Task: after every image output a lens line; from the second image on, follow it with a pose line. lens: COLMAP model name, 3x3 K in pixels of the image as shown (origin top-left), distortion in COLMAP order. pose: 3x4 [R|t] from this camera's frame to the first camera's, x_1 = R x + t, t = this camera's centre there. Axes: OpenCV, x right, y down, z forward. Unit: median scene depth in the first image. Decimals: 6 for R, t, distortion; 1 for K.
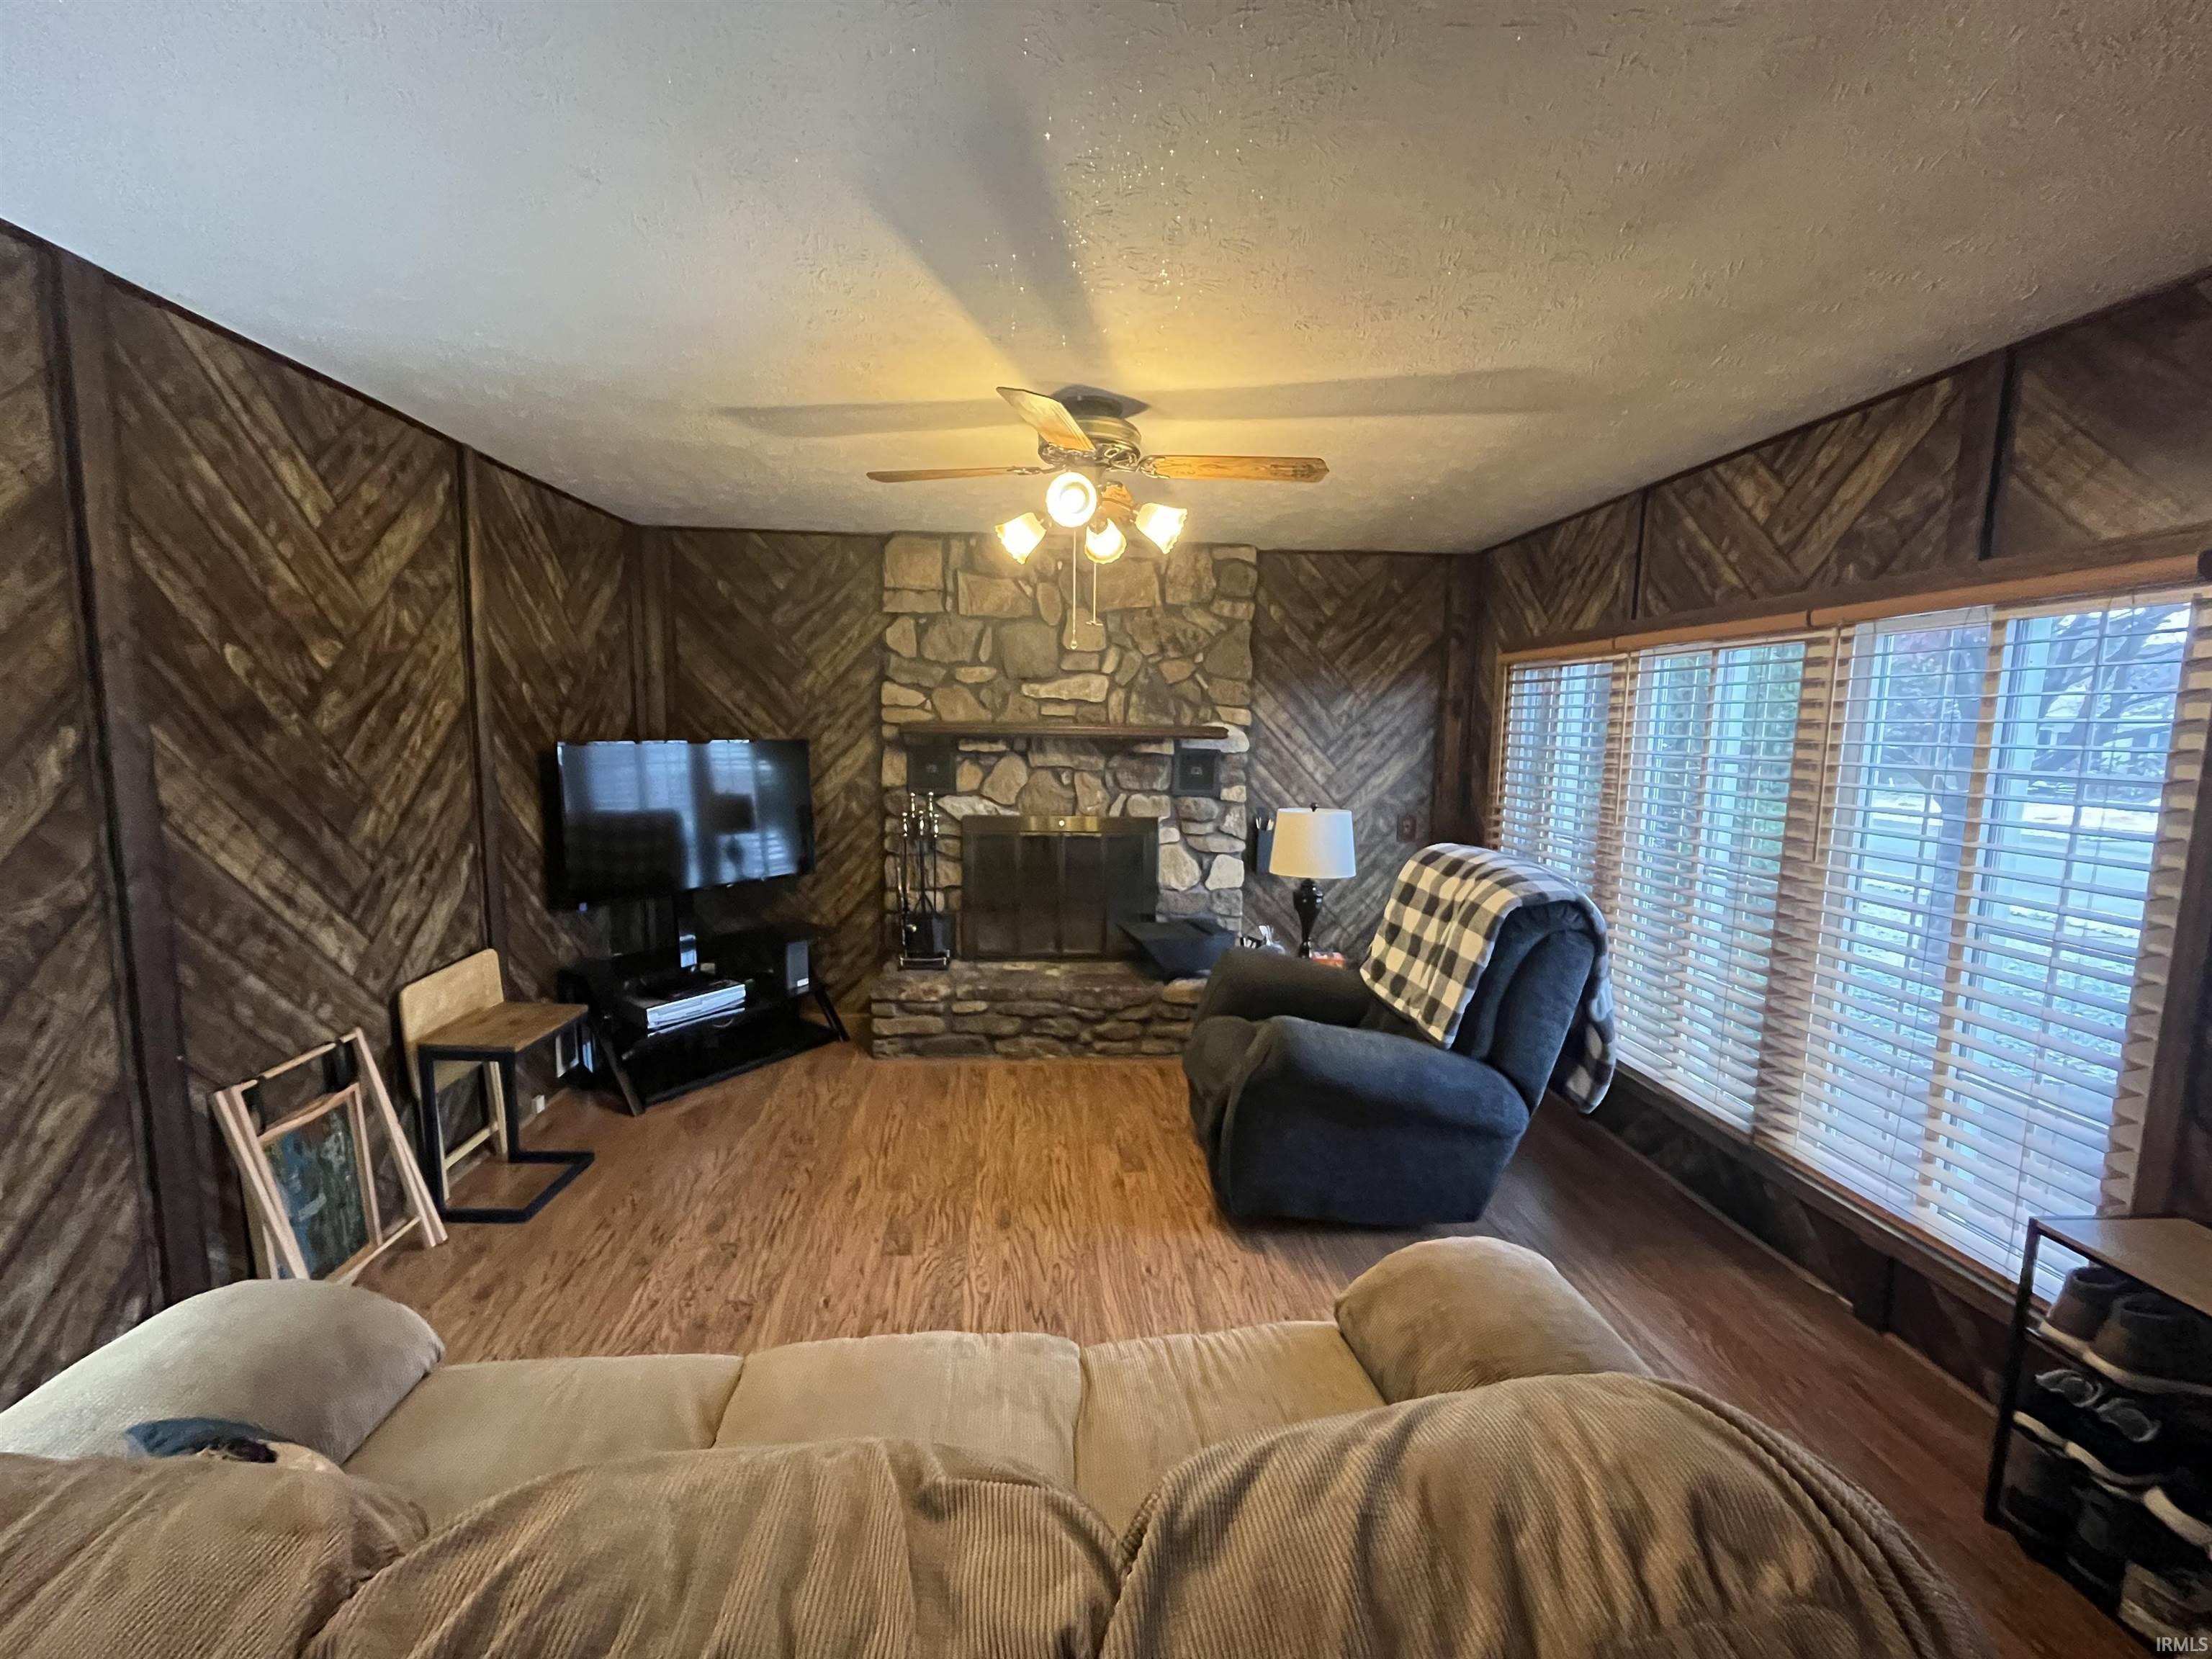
lens RADIAL K [[908.1, 0, 1106.0], [0, 908.1, 829.5], [0, 0, 1]] dist [-0.000005, -0.000095]
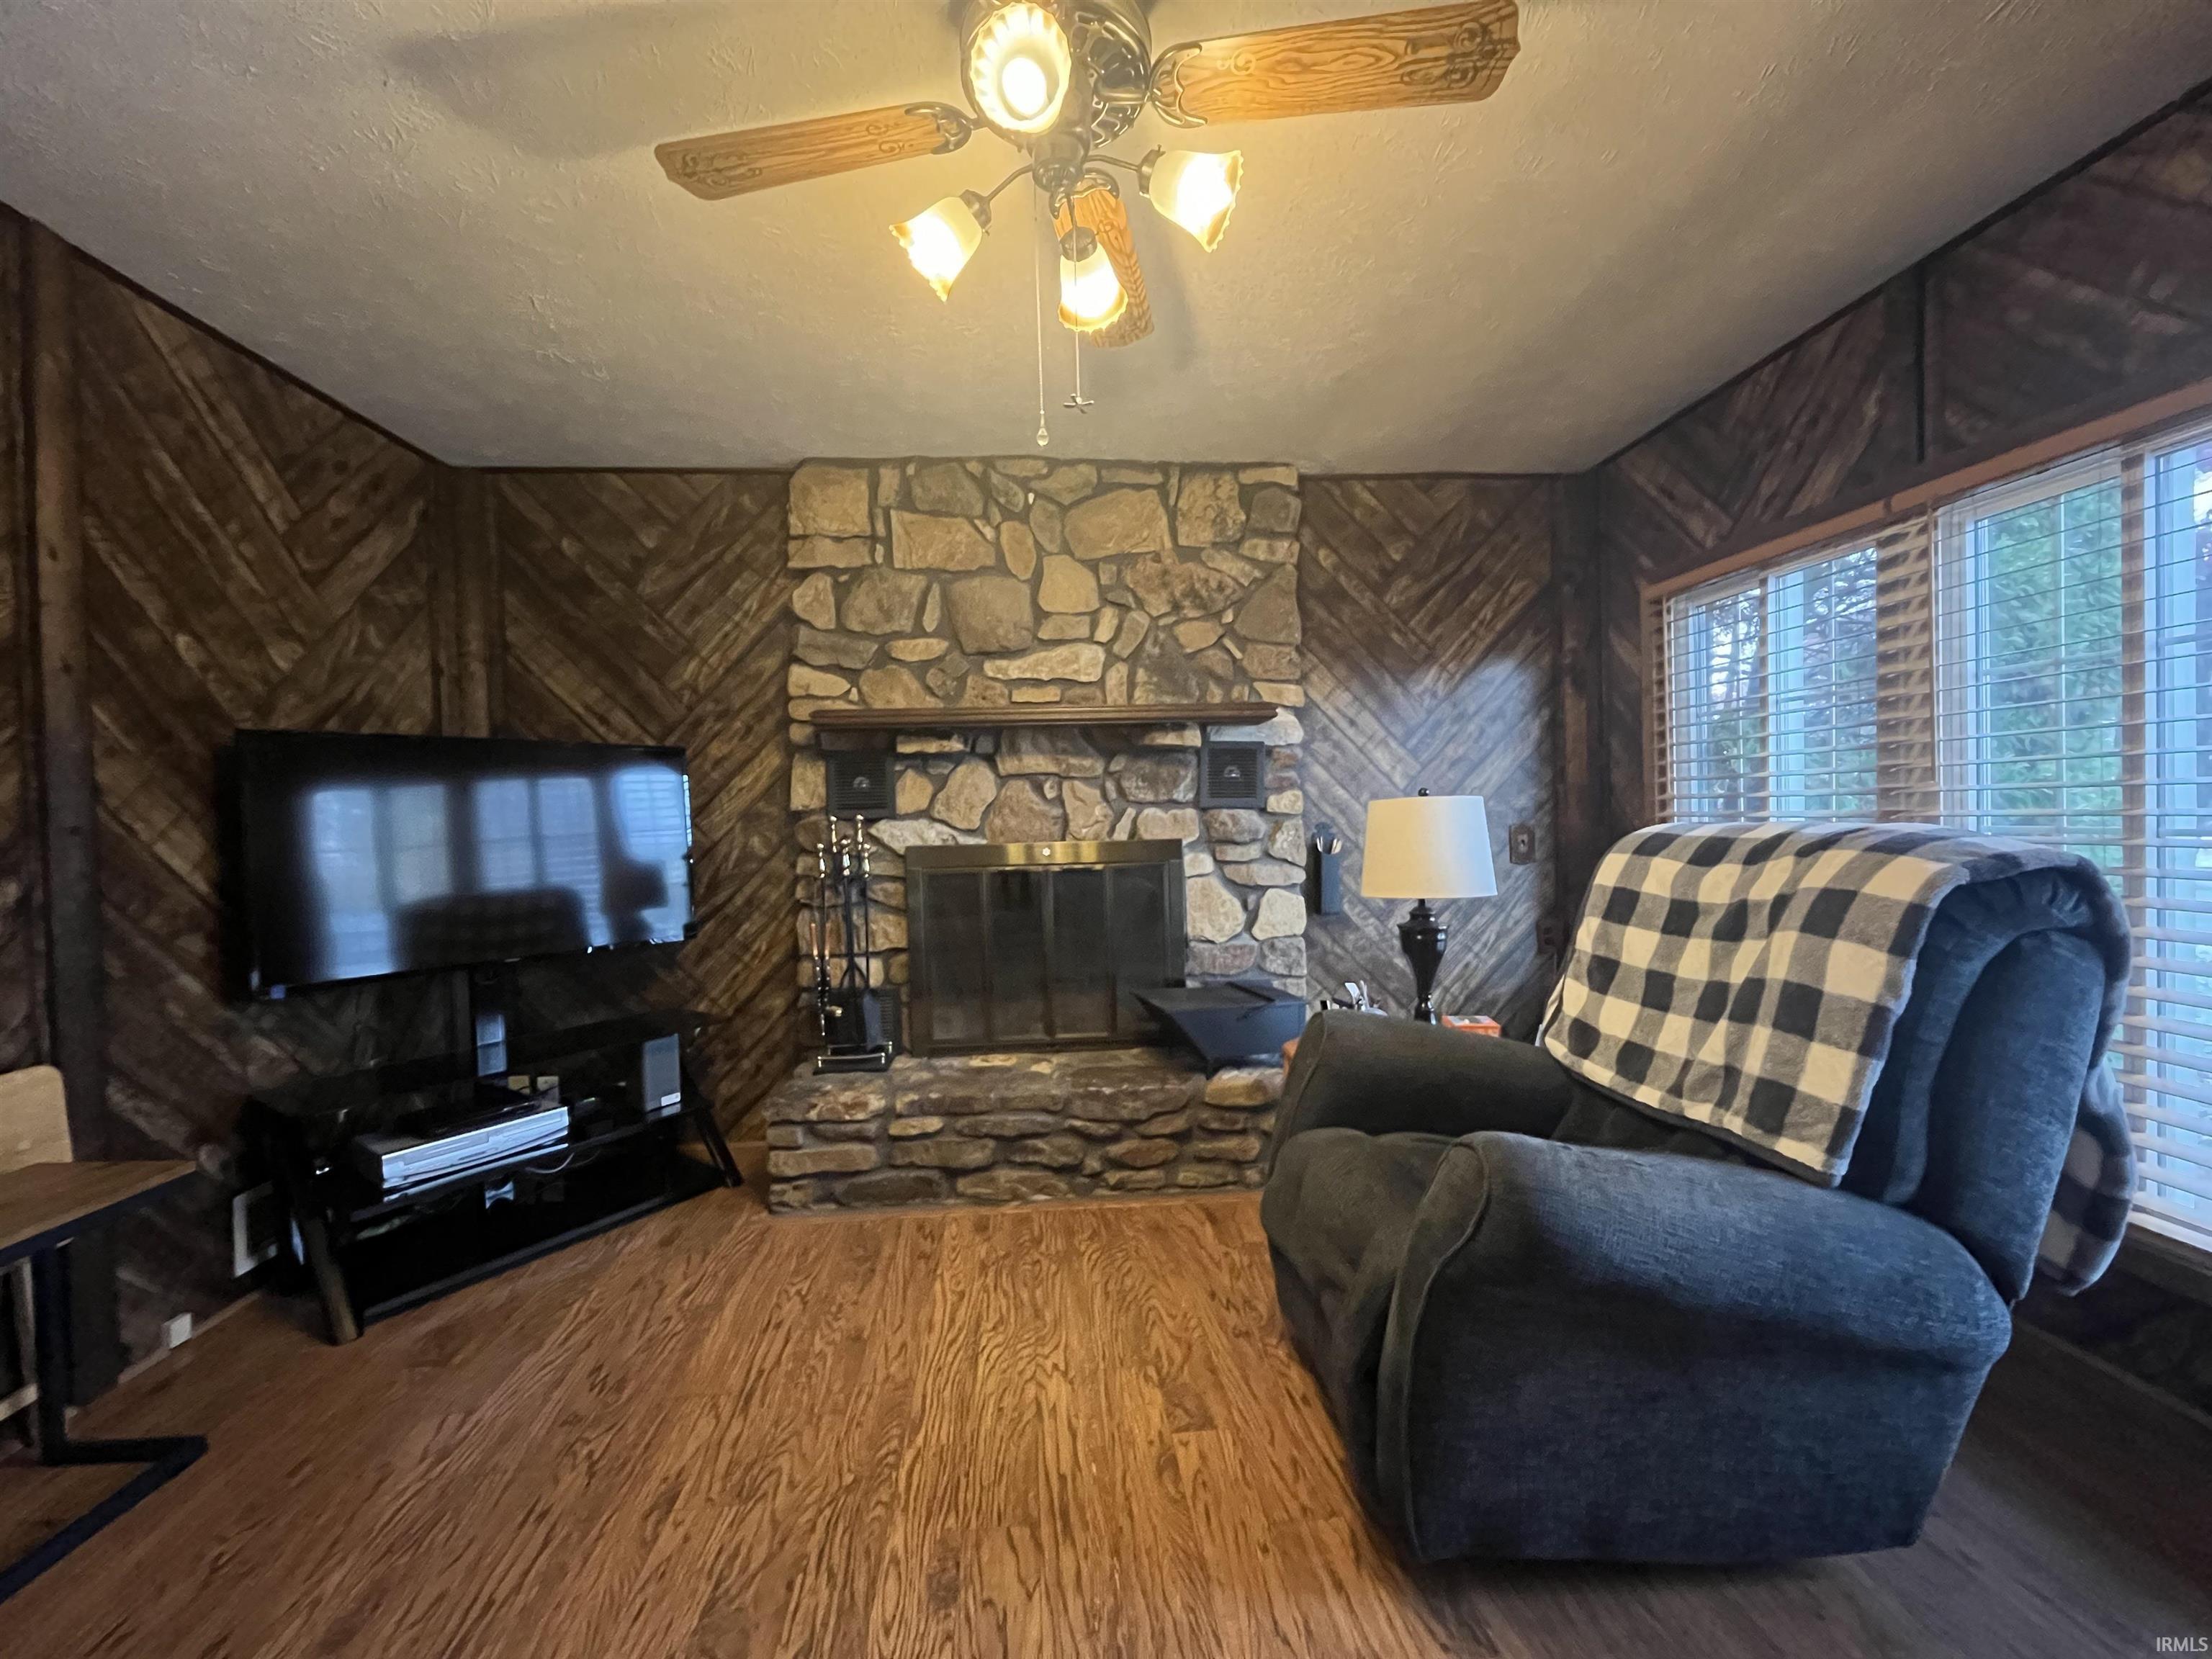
lens RADIAL K [[908.1, 0, 1106.0], [0, 908.1, 829.5], [0, 0, 1]] dist [-0.000005, -0.000095]
pose [[0.999085, -0.042168, 0.007113, -0.006986], [0.042677, 0.993762, -0.103033, 0.051170], [-0.002724, 0.103243, 0.994652, 0.299889]]
